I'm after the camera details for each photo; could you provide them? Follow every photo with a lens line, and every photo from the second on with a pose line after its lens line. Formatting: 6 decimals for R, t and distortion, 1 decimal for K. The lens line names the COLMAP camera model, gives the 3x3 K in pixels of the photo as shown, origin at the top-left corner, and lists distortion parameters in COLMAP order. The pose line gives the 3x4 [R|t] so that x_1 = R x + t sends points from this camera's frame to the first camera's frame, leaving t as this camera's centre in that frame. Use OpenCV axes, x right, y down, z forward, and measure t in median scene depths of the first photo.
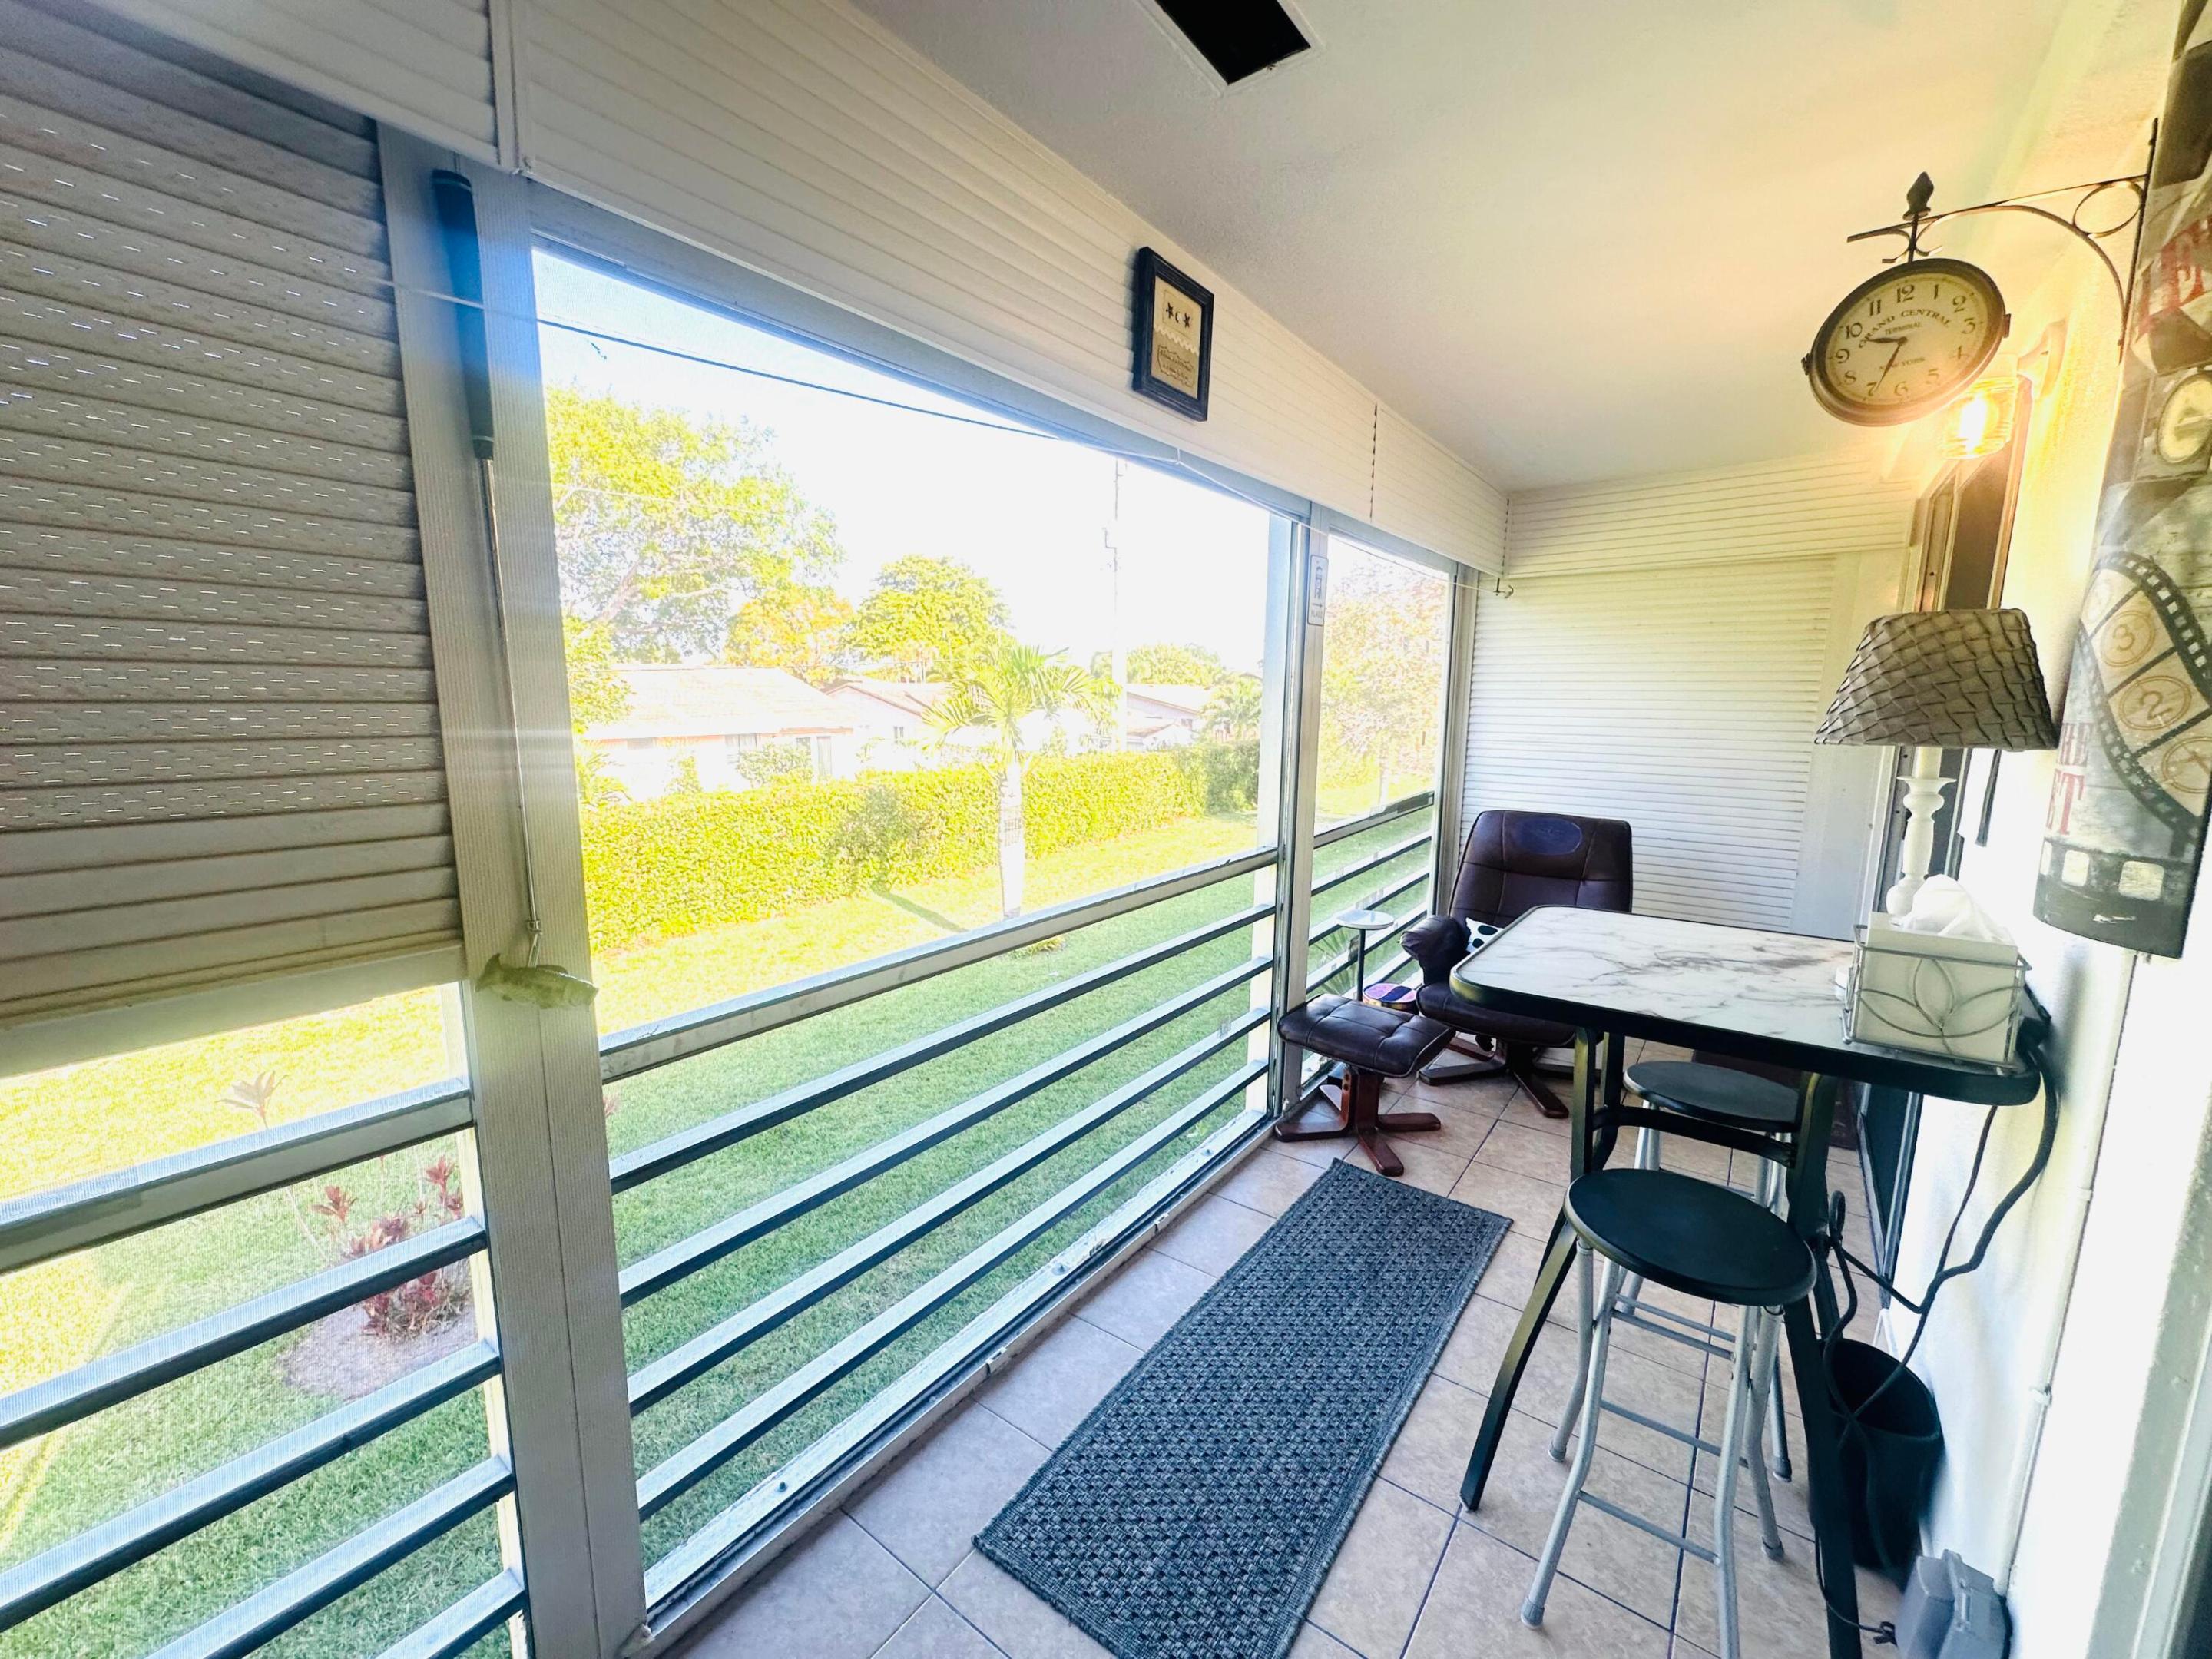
lens RADIAL K [[880.9, 0, 1107.5], [0, 880.9, 834.5], [0, 0, 1]] dist [-0.002239, 0.000137]
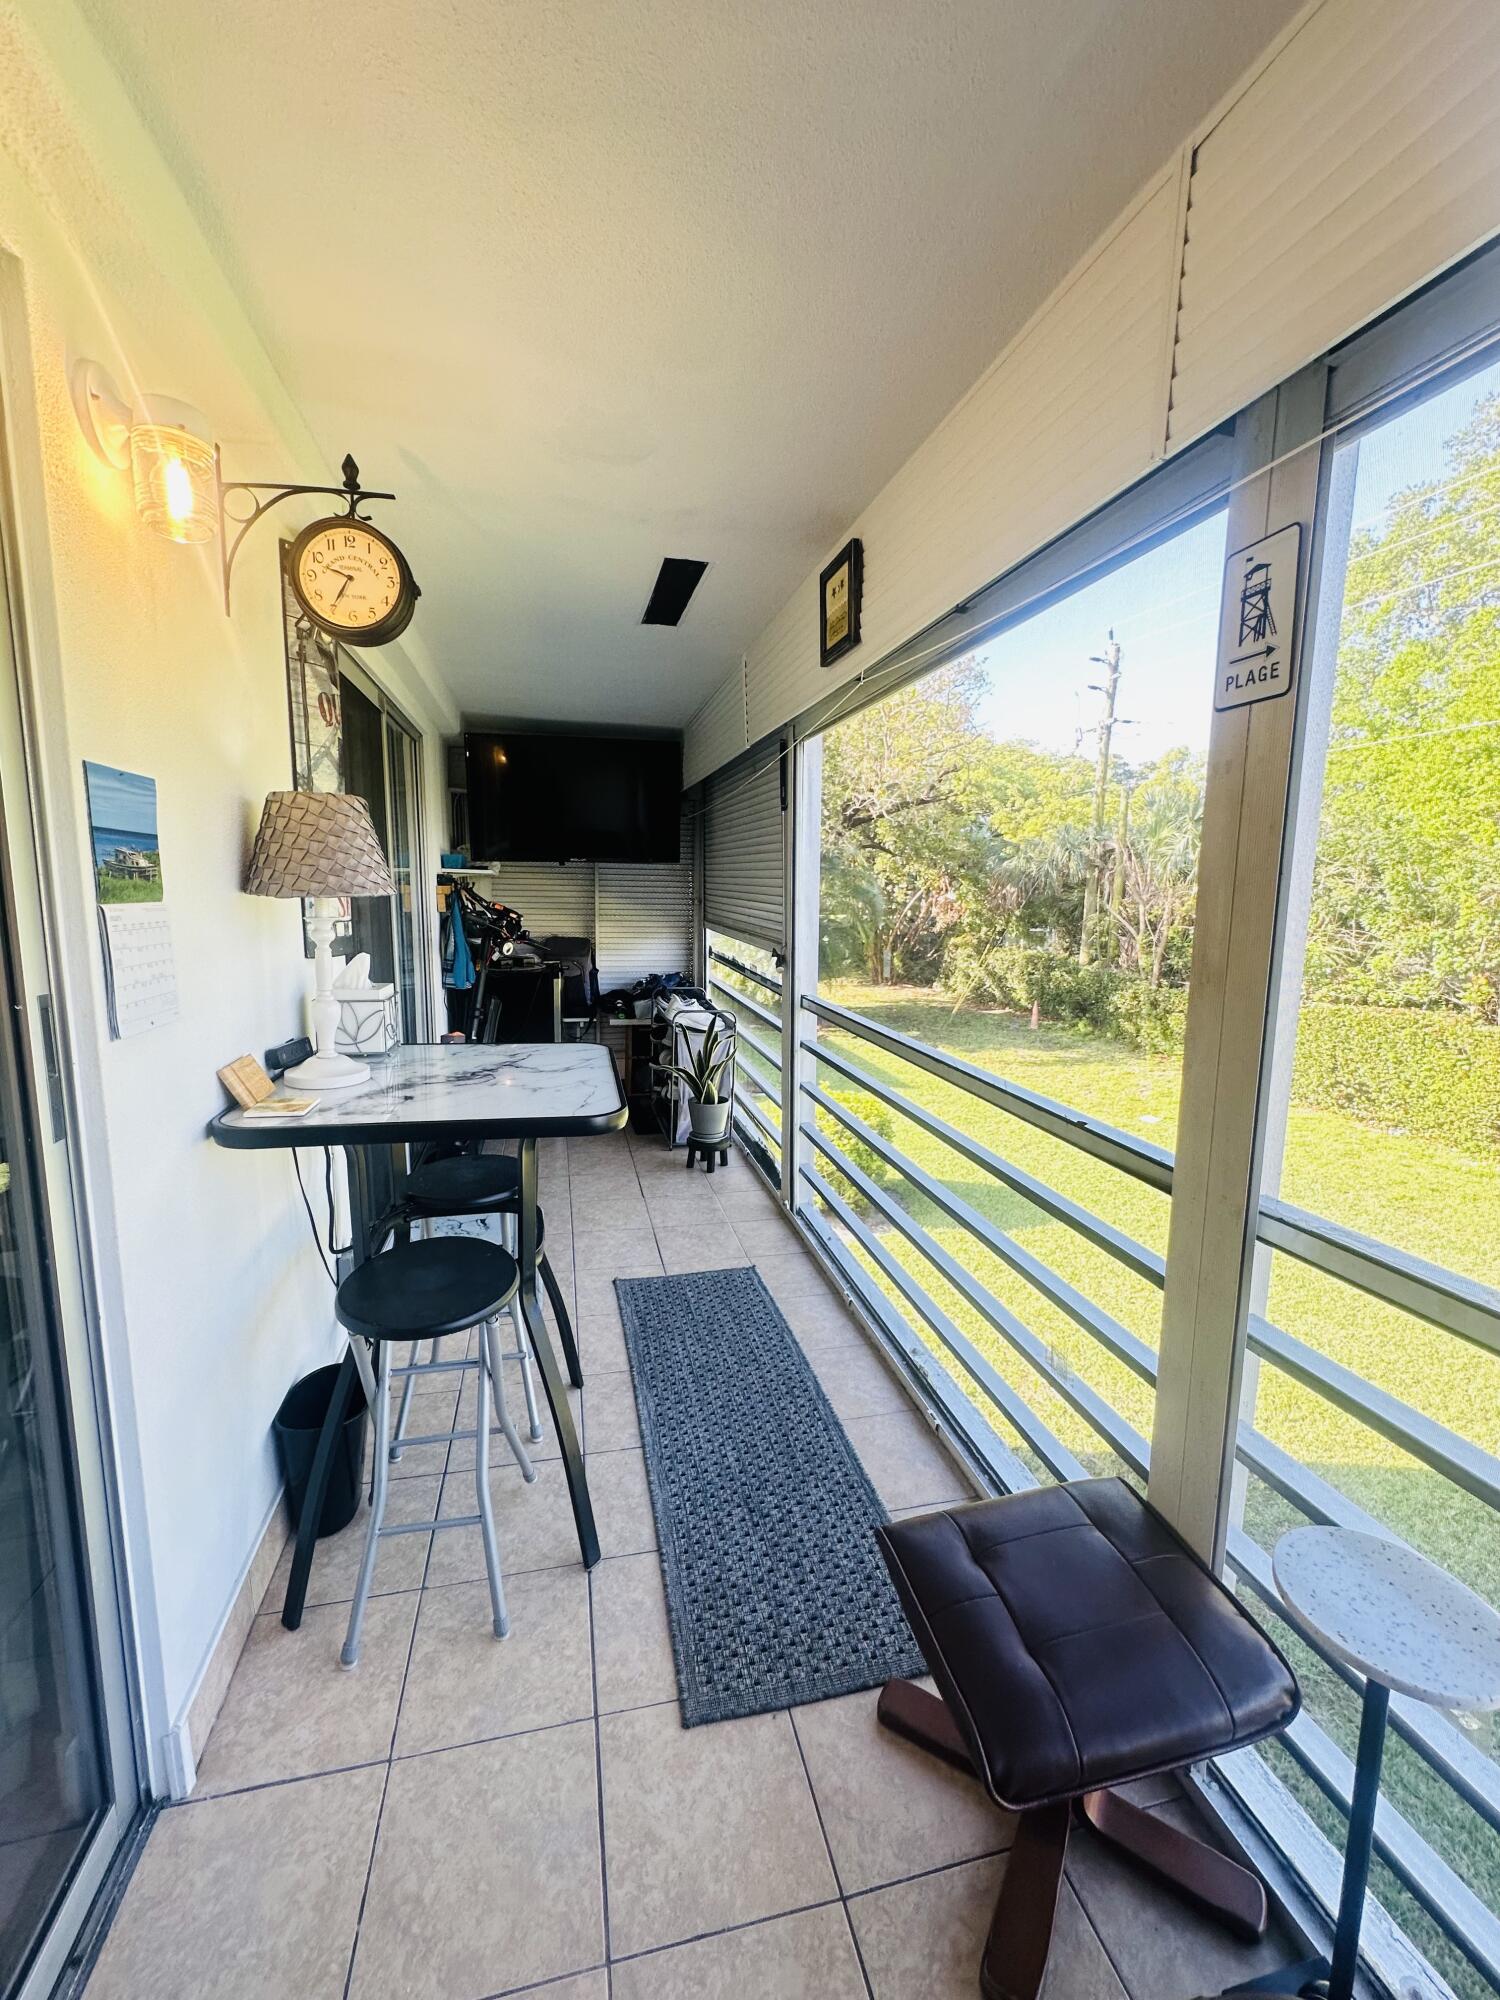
lens RADIAL K [[796.5, 0, 747.8], [0, 796.5, 990.6], [0, 0, 1]] dist [-0.002239, 0.000137]
pose [[-0.633097, 0.087847, -0.769071, 0.984070], [-0.141334, 0.963720, 0.226427, -0.217778], [0.761060, 0.252046, -0.597712, 1.501272]]
